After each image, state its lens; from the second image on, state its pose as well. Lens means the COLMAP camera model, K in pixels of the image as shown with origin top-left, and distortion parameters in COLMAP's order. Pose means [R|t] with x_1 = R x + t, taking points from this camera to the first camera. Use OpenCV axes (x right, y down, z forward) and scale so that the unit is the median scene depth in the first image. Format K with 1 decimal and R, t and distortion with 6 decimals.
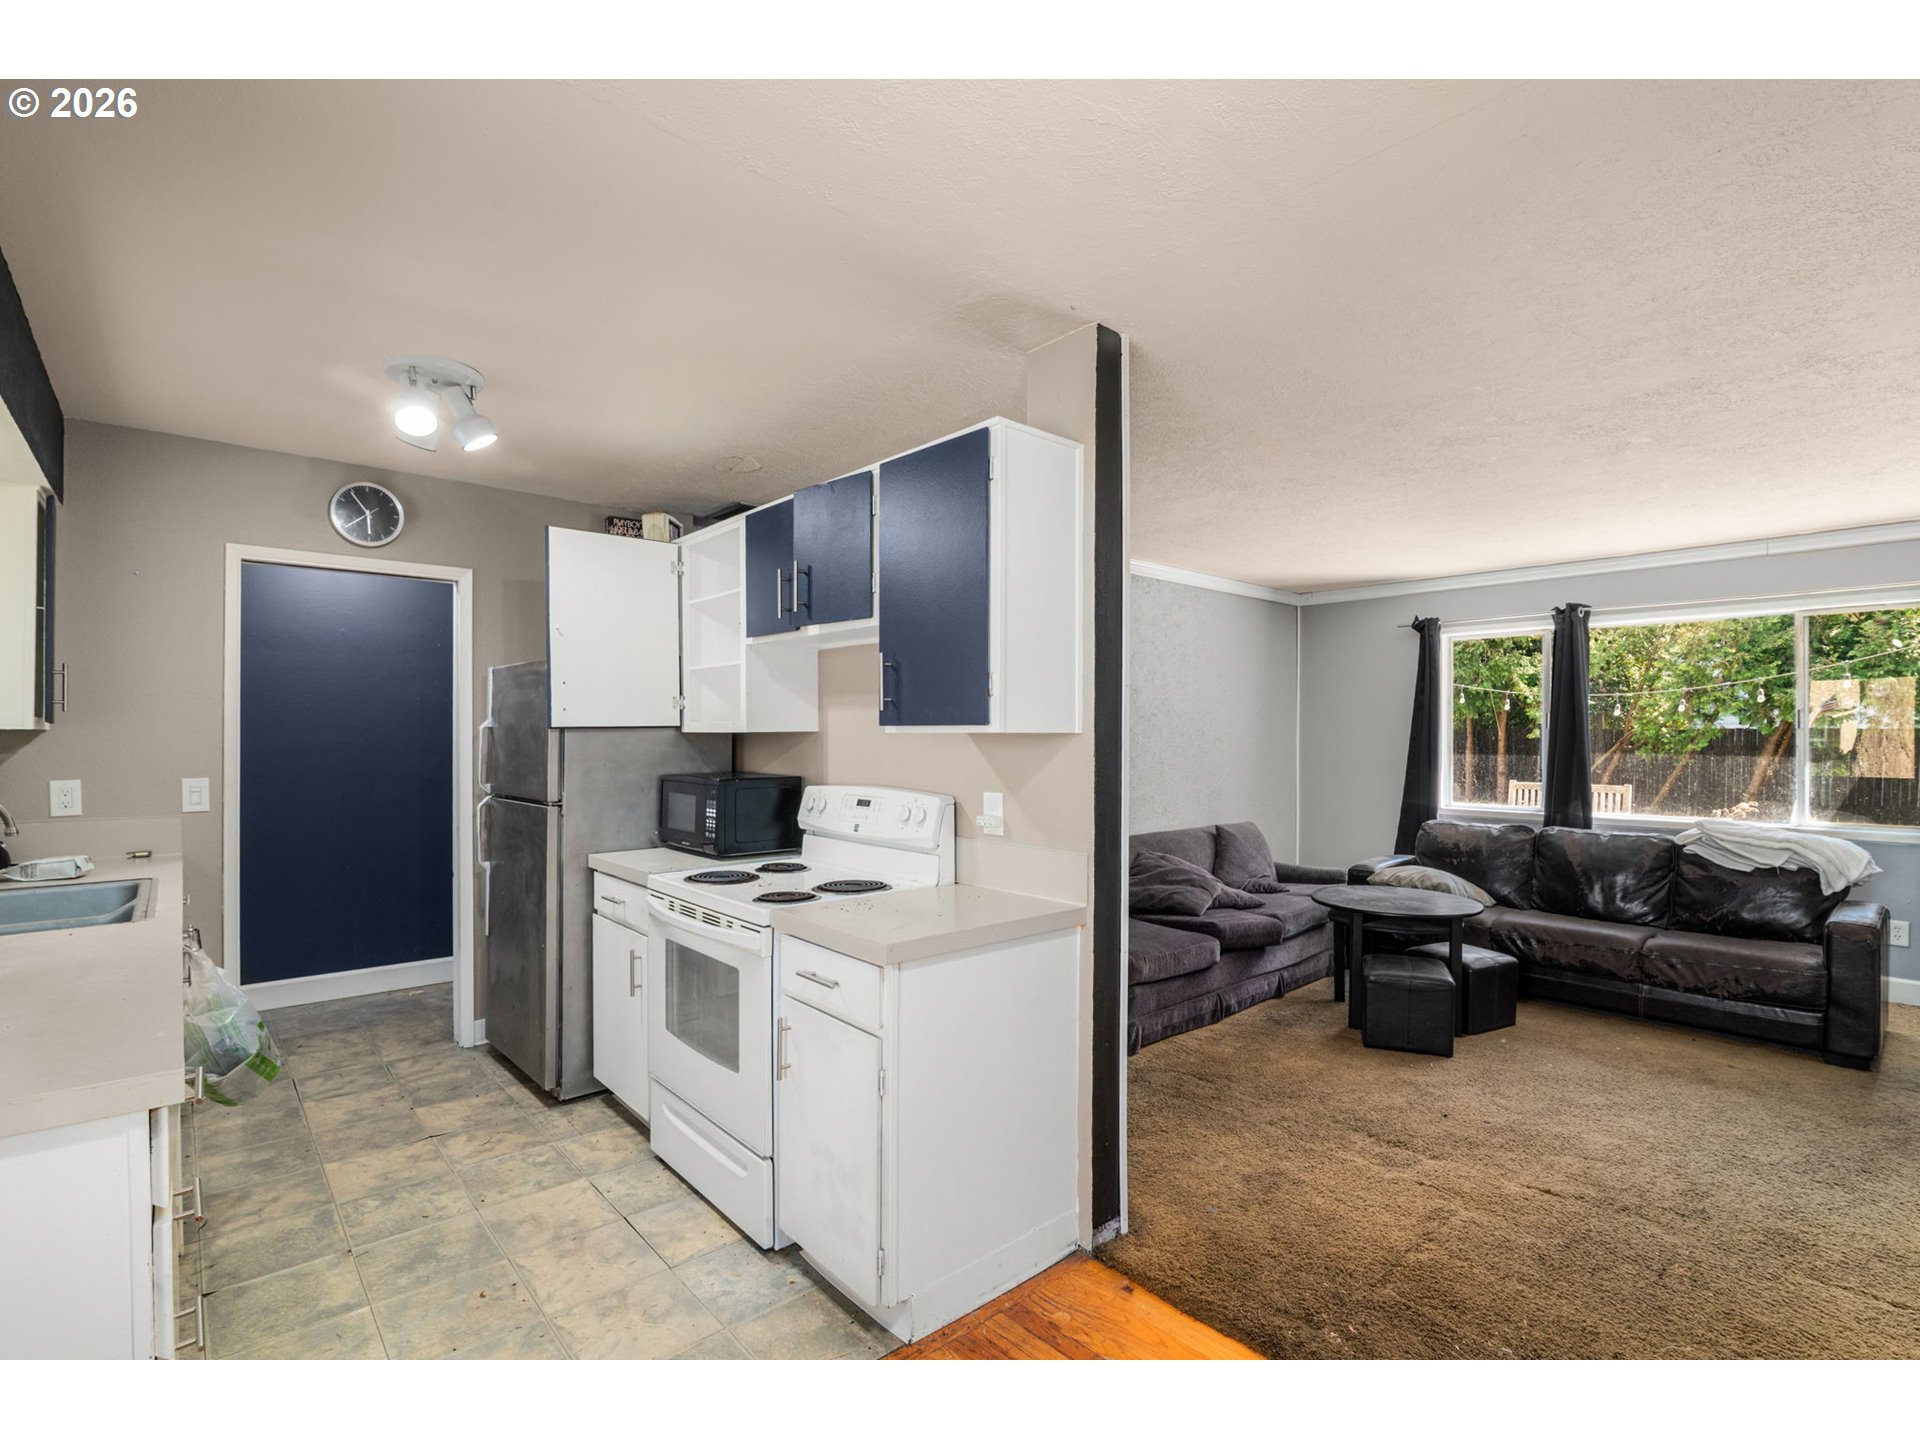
lens RADIAL K [[891.4, 0, 953.3], [0, 891.4, 732.6], [0, 0, 1]] dist [-0.014577, -0.000223]
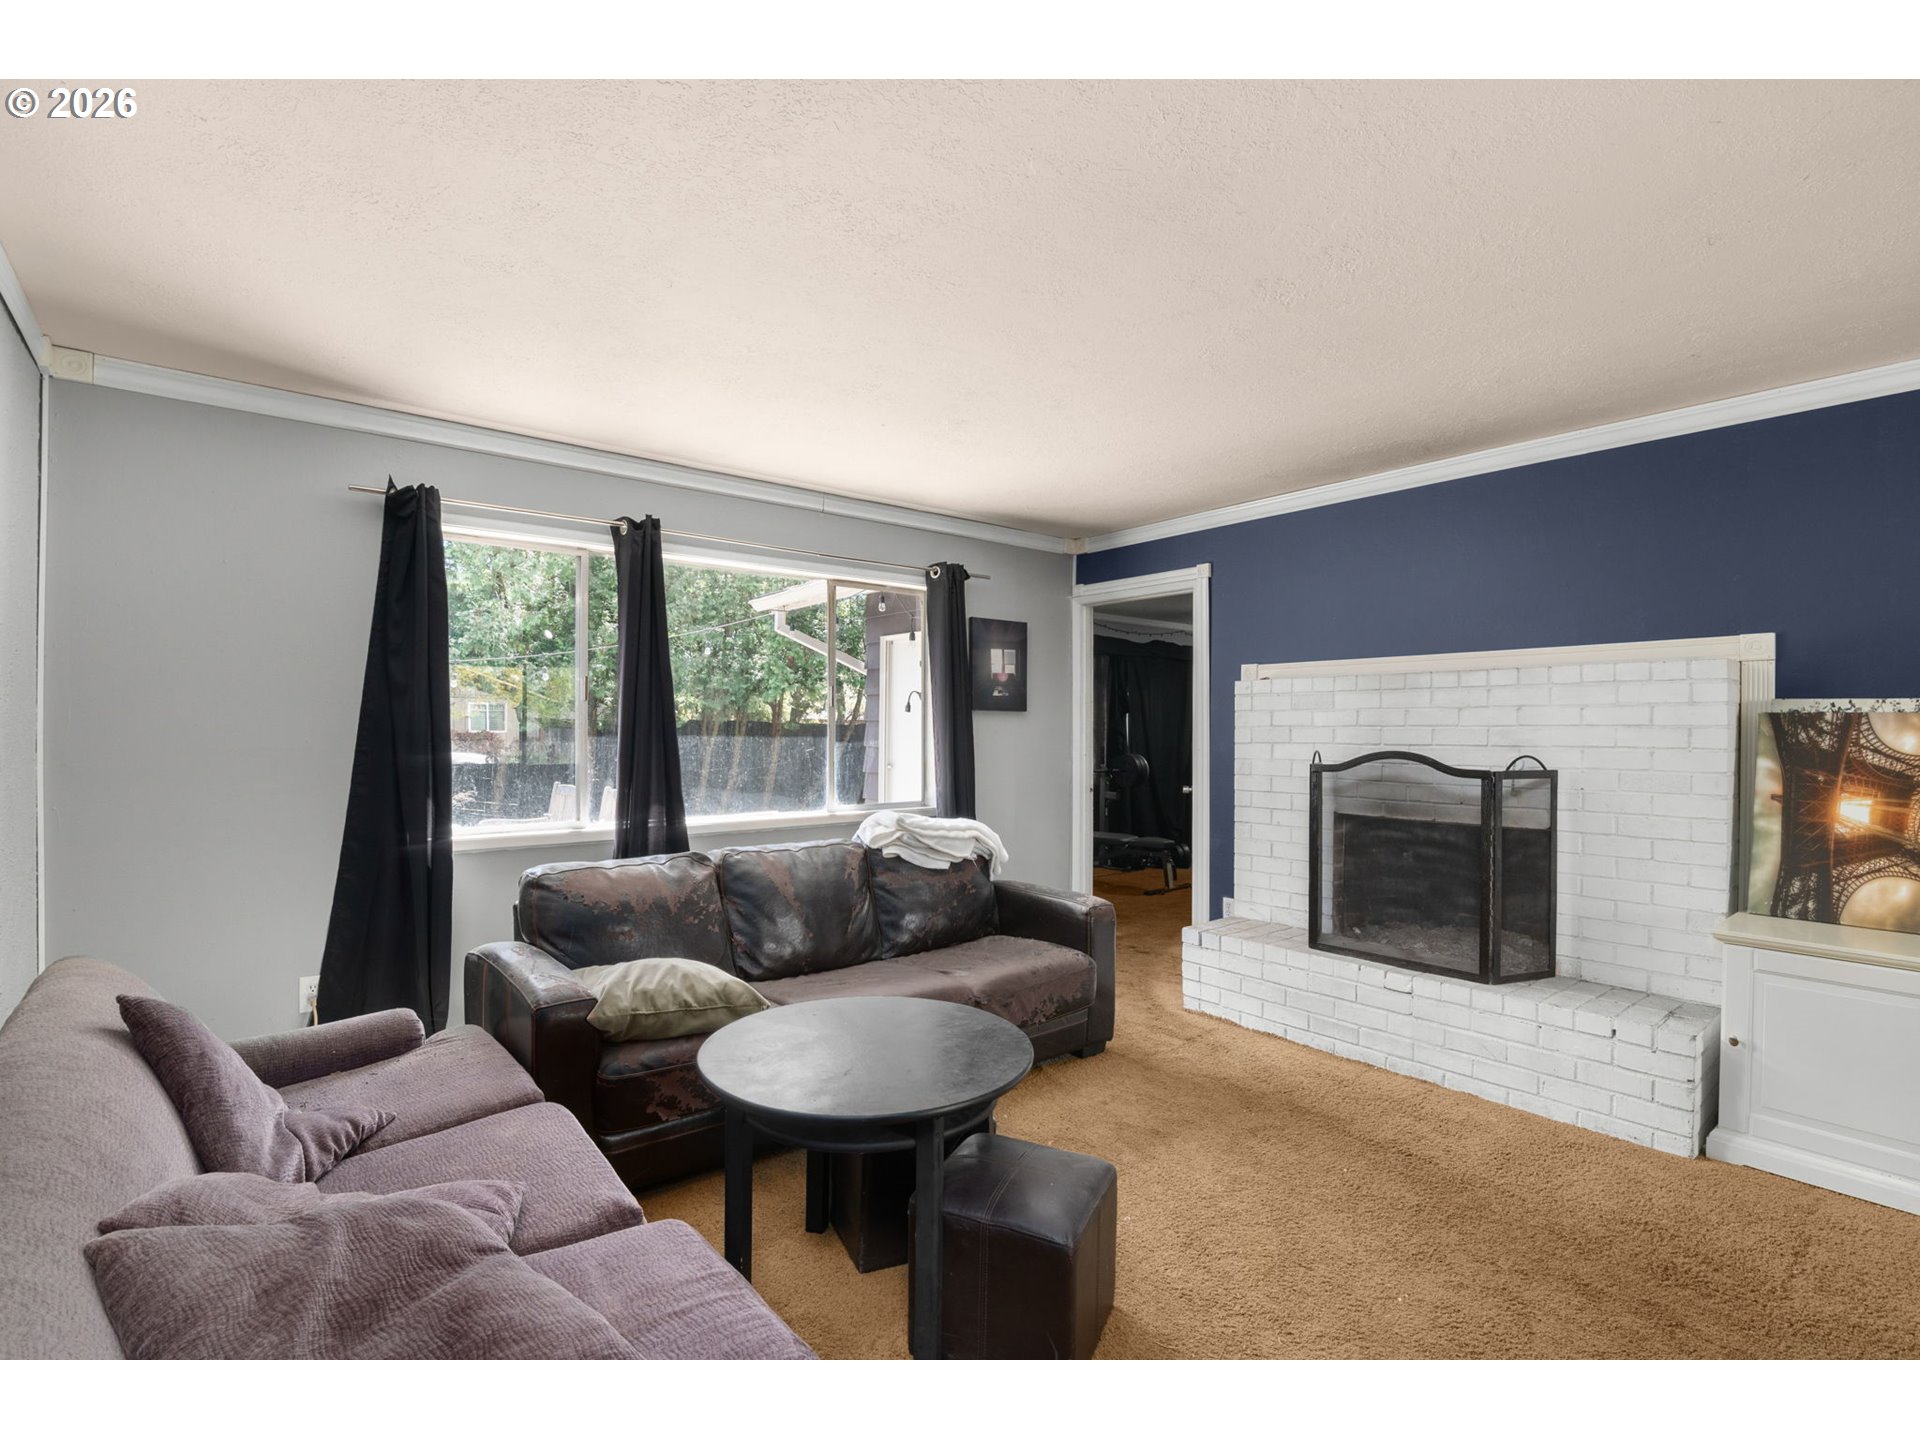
lens RADIAL K [[891.4, 0, 953.3], [0, 891.4, 732.6], [0, 0, 1]] dist [-0.014577, -0.000223]
pose [[0.049036, -0.005740, 0.998781, 0.026871], [-0.001786, 0.999981, 0.005834, 0.016980], [-0.998795, -0.002070, 0.049025, 0.826629]]
